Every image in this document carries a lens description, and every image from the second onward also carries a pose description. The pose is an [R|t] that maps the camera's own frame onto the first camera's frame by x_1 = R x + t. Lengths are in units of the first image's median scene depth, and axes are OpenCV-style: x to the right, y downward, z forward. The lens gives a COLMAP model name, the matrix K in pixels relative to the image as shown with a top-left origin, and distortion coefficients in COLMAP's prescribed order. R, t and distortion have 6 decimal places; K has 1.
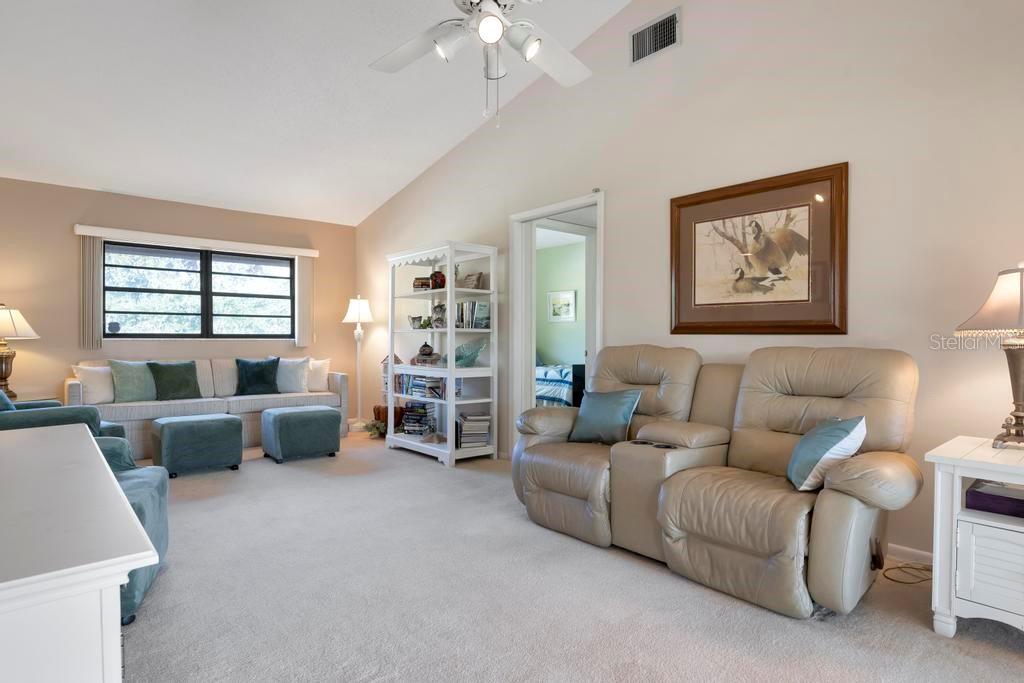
lens RADIAL K [[561.9, 0, 519.6], [0, 561.9, 335.8], [0, 0, 1]] dist [0.010942, -0.003804]
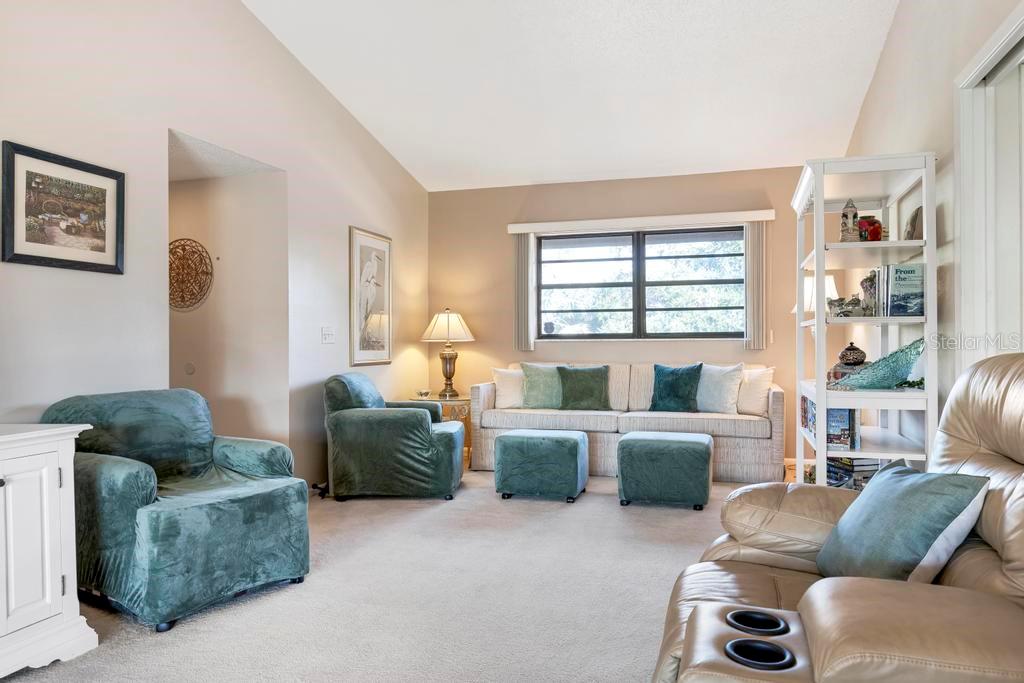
lens RADIAL K [[736.4, 0, 538.3], [0, 736.4, 321.7], [0, 0, 1]] dist [0.002830, -0.000649]
pose [[0.544095, -0.026822, -0.838595, 0.291314], [0.013827, 0.999640, -0.023002, 0.002957], [0.838910, 0.000920, 0.544270, 0.319590]]
